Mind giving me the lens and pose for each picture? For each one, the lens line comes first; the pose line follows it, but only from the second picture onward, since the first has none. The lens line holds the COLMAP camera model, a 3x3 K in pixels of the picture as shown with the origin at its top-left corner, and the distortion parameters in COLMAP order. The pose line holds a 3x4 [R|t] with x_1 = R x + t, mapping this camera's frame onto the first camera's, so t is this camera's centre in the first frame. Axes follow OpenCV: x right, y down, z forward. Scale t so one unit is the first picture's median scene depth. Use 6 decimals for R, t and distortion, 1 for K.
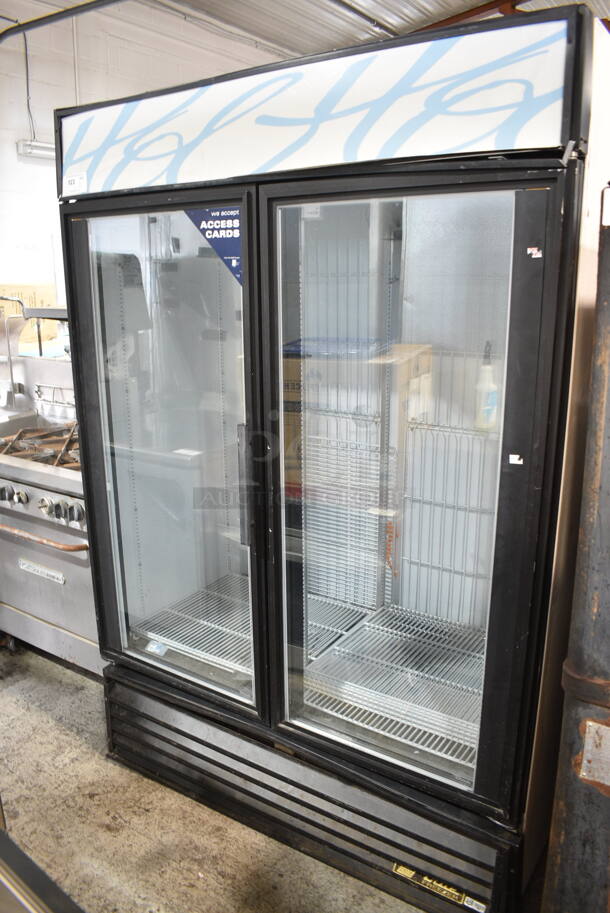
lens RADIAL K [[720.0, 0, 305.5], [0, 720.0, 474.5], [0, 0, 1]] dist [-0.060244, 0.000718]
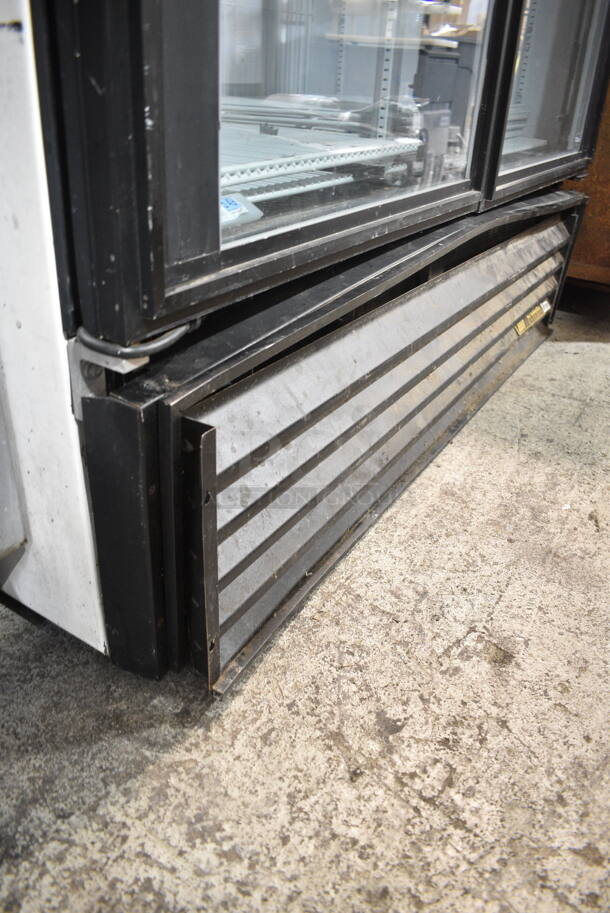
lens RADIAL K [[720.0, 0, 305.5], [0, 720.0, 474.5], [0, 0, 1]] dist [-0.060244, 0.000718]
pose [[-0.045955, -0.497866, 0.866035, -0.547509], [0.222234, 0.840130, 0.494766, 0.219942], [-0.973910, 0.215199, 0.072034, 1.059855]]
